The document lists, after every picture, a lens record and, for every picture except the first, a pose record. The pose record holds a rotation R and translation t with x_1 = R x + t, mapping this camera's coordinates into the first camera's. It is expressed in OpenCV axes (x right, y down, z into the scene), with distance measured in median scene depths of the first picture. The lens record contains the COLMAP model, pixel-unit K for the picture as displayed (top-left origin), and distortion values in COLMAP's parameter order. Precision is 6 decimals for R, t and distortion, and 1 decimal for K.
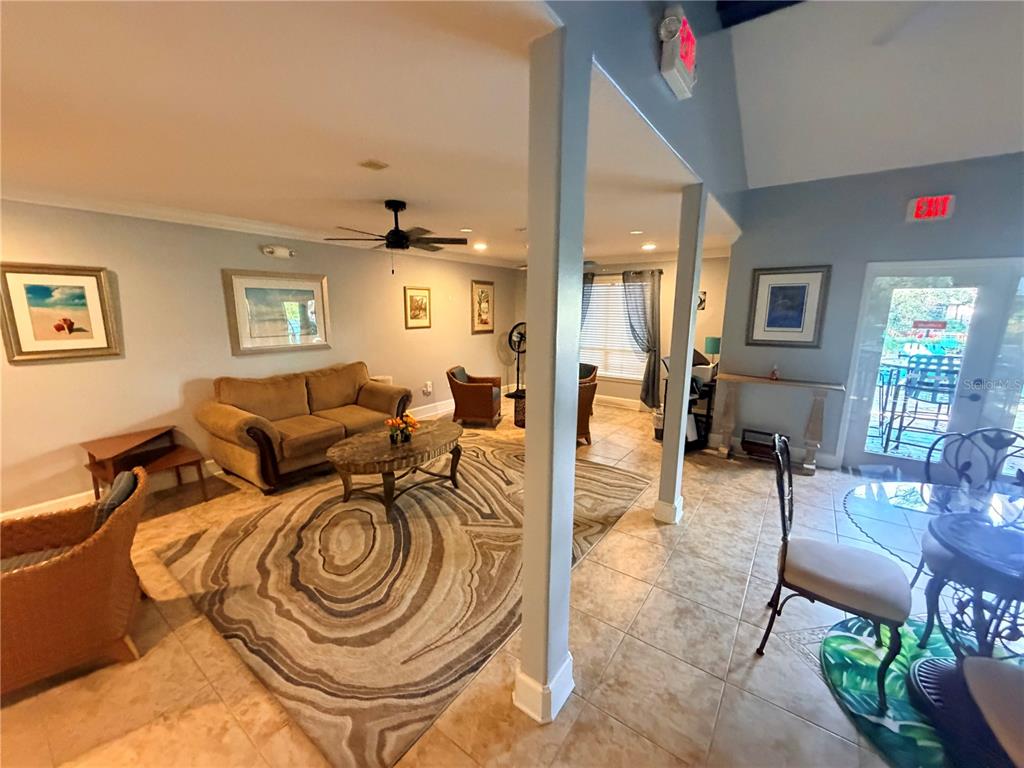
lens RADIAL K [[408.8, 0, 510.6], [0, 408.8, 383.0], [0, 0, 1]] dist [-0.000344, -0.000324]
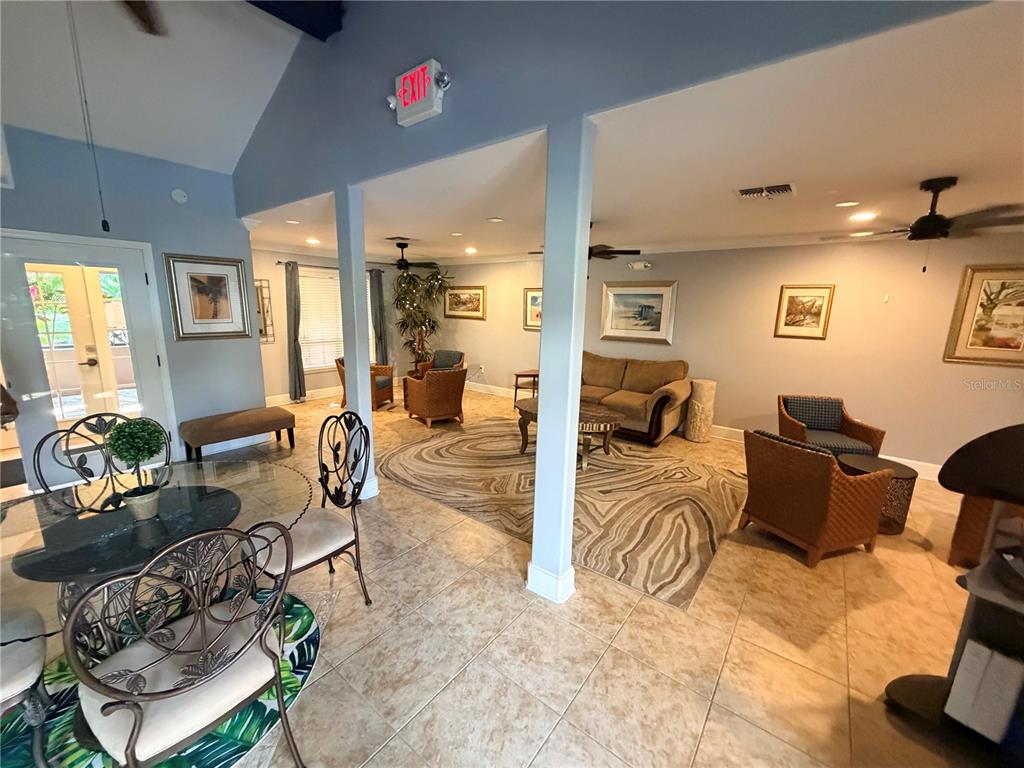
lens RADIAL K [[408.8, 0, 510.3], [0, 408.8, 386.3], [0, 0, 1]] dist [-0.000344, -0.000324]
pose [[-0.034746, 0.191683, -0.980842, 0.892846], [-0.201041, 0.960031, 0.194738, -0.133343], [0.978966, 0.203956, 0.005178, 0.731483]]
